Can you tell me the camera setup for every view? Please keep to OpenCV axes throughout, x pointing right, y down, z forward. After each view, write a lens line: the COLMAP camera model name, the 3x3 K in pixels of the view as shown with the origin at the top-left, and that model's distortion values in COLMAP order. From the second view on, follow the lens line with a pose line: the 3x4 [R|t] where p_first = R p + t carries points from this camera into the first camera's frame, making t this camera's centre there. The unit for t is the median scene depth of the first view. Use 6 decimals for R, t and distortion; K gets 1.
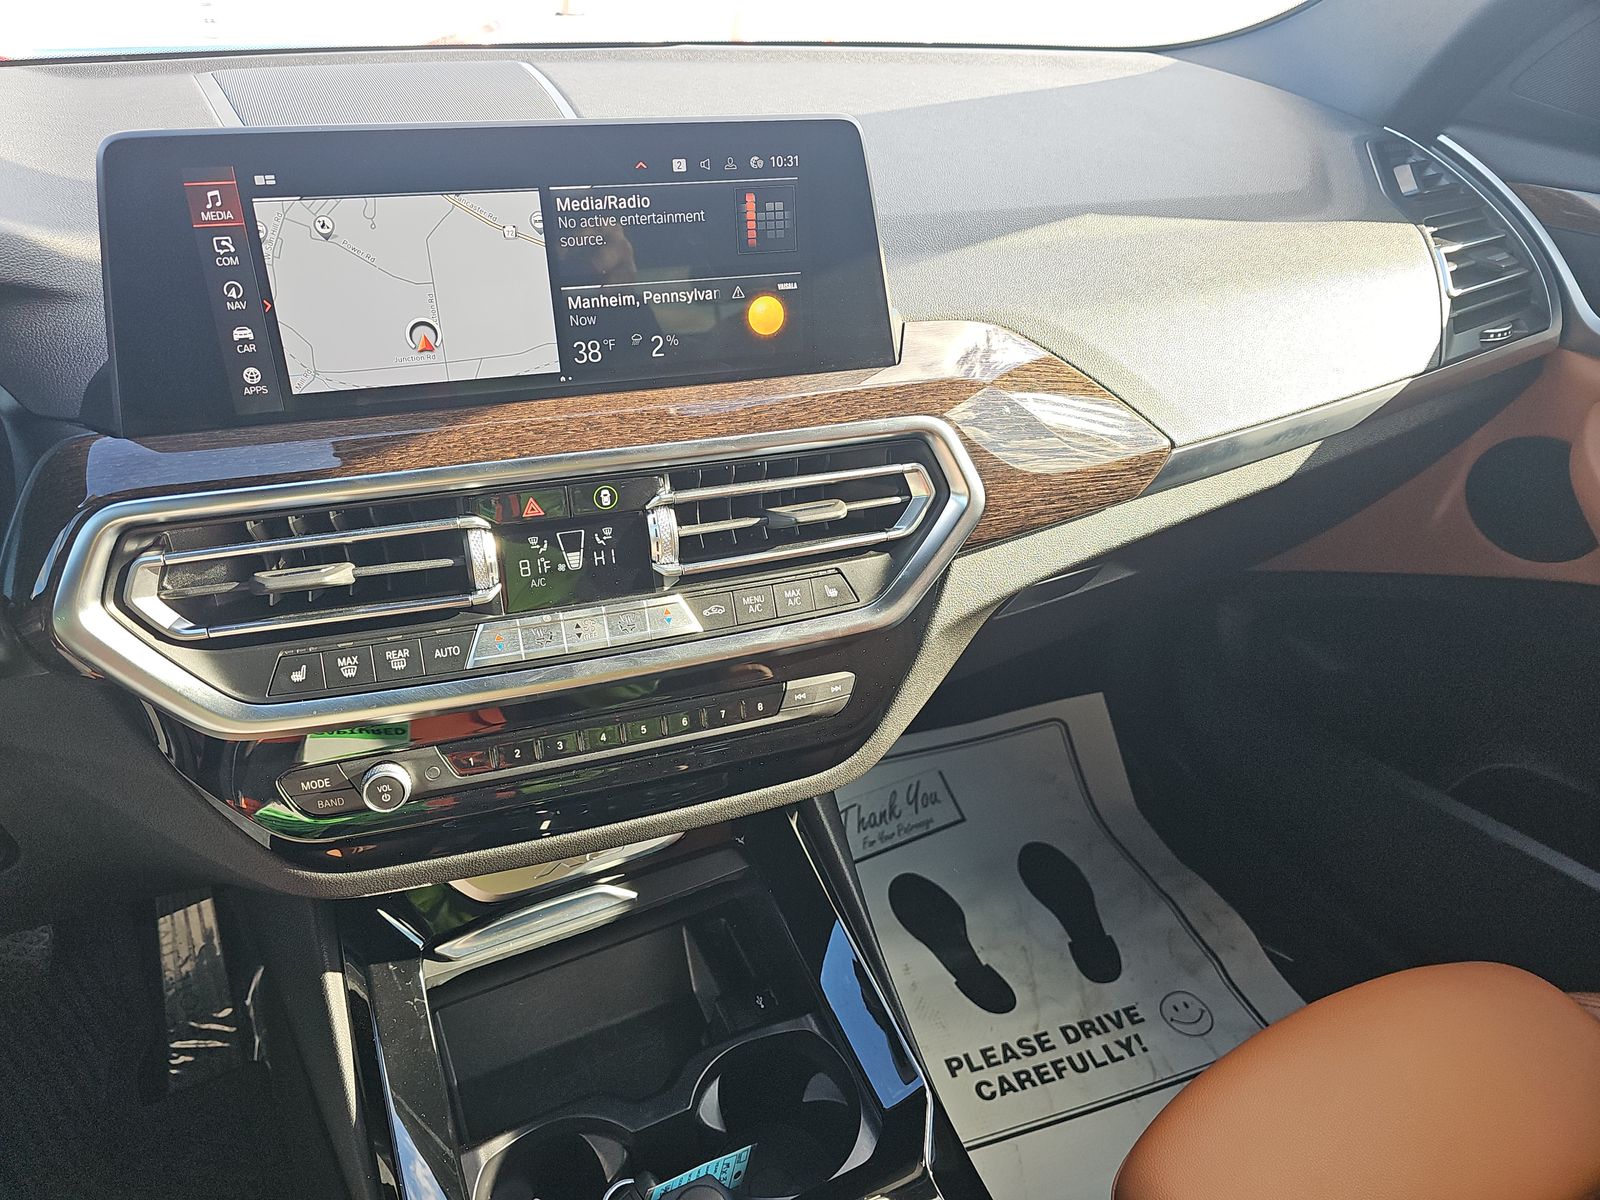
lens RADIAL K [[1062.6, 0, 801.6], [0, 1062.6, 601.5], [0, 0, 1]] dist [0.002563, 0.000456]
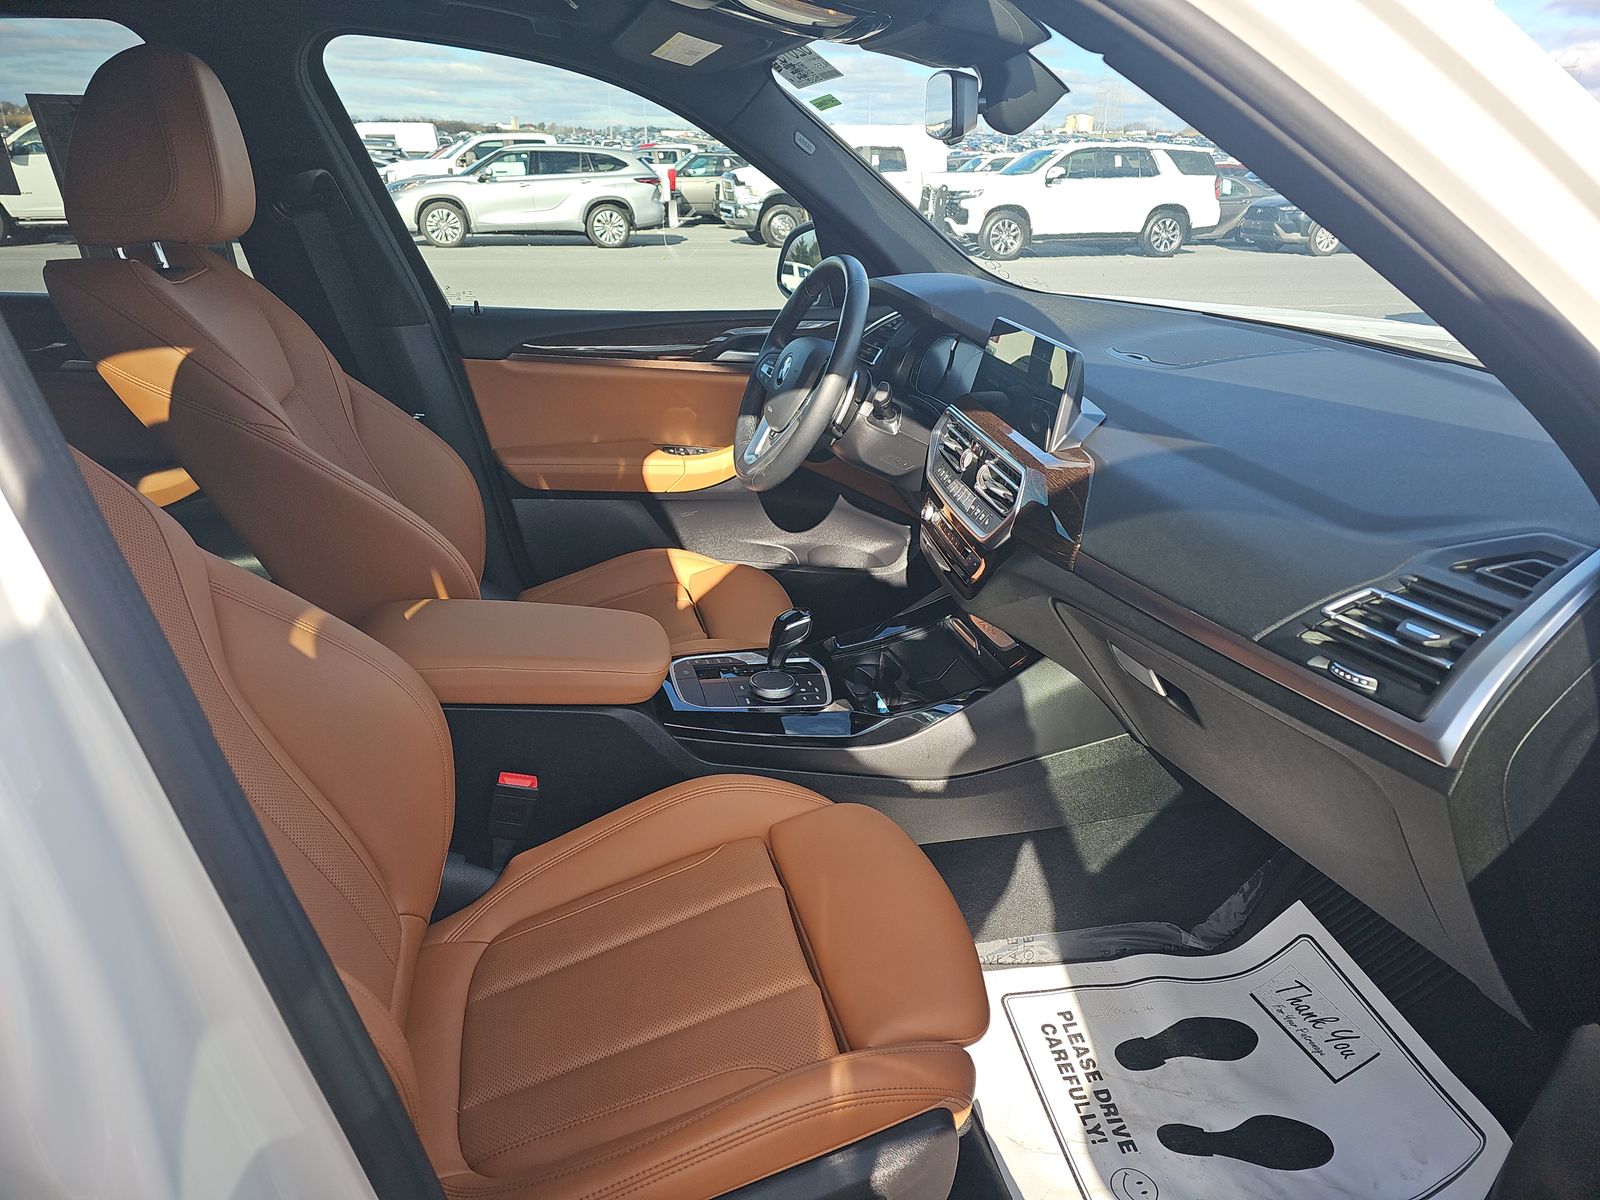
lens RADIAL K [[1062.6, 0, 801.1], [0, 1062.6, 600.4], [0, 0, 1]] dist [0.002563, 0.000456]
pose [[-0.197513, 0.335306, -0.921172, 1.870585], [-0.553234, 0.737615, 0.387112, -0.446558], [0.809272, 0.586084, 0.039814, 0.484399]]
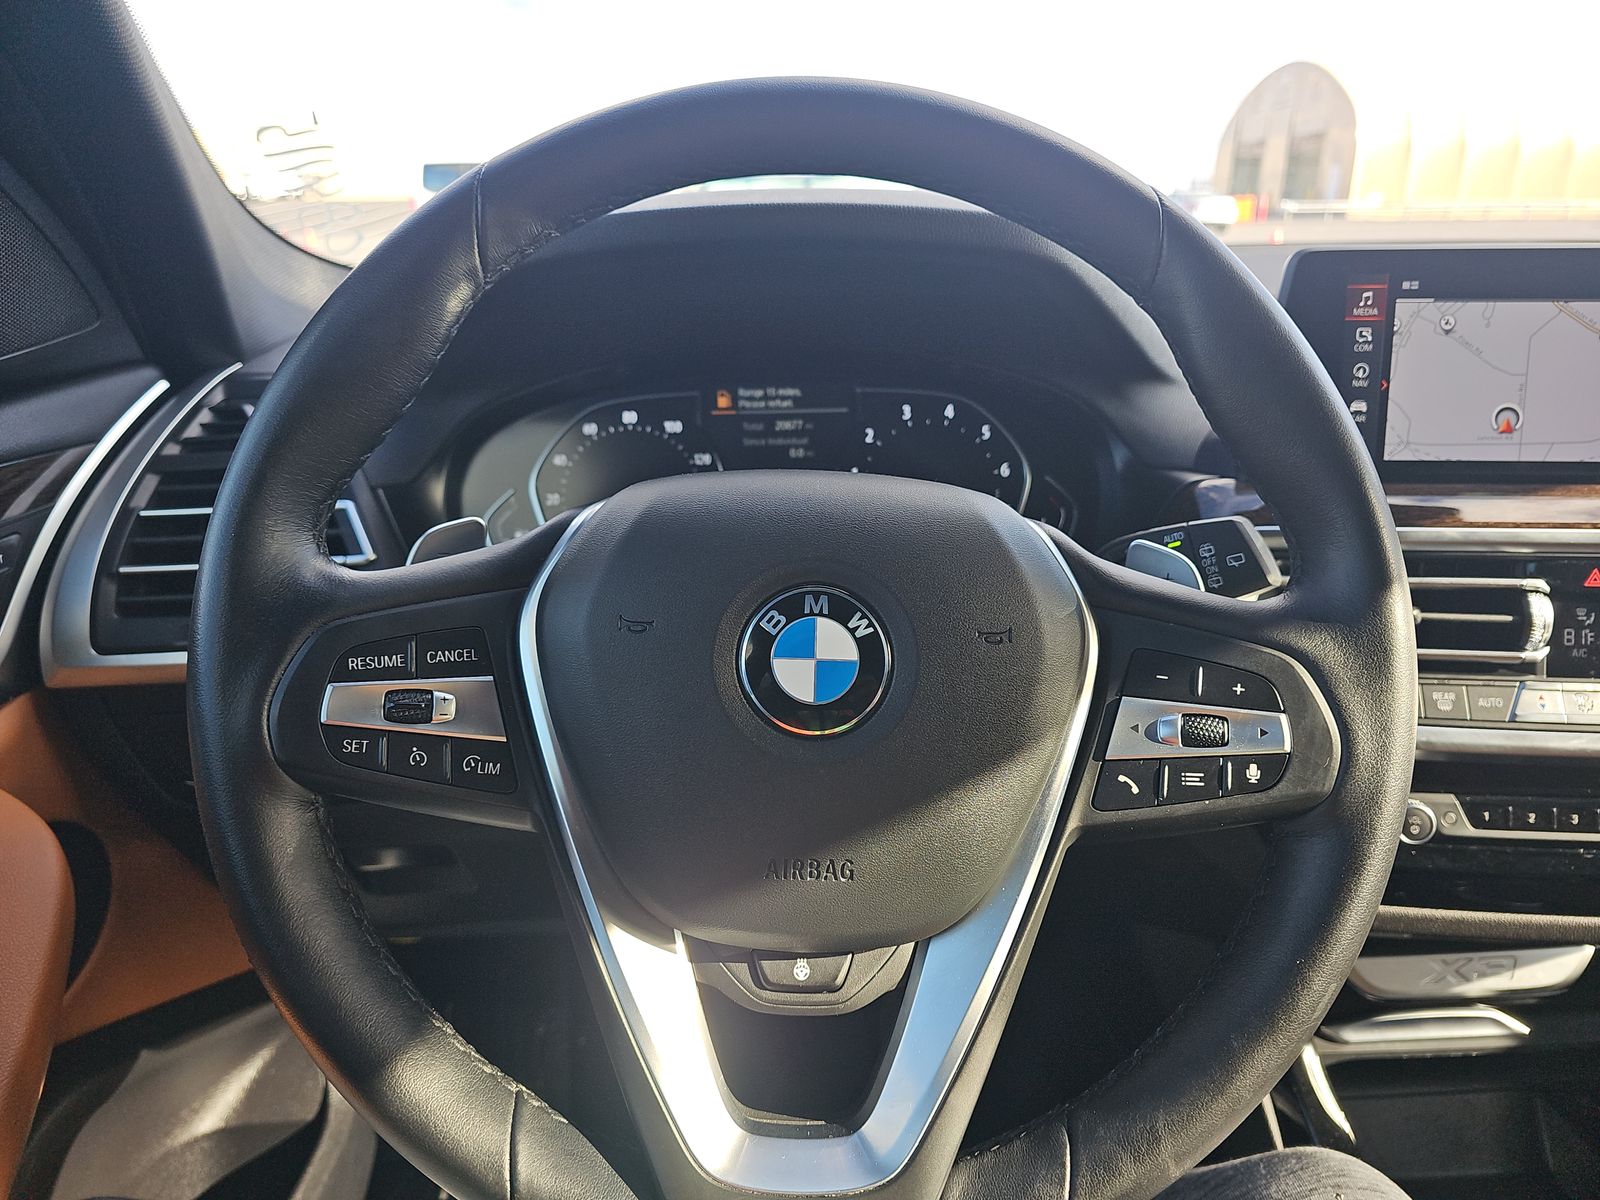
lens RADIAL K [[1062.6, 0, 799.7], [0, 1062.6, 597.2], [0, 0, 1]] dist [0.002563, 0.000456]
pose [[0.923611, 0.096604, -0.370960, -0.594300], [-0.180115, 0.963612, -0.197509, 0.284804], [0.338381, 0.249237, 0.907402, -0.232654]]
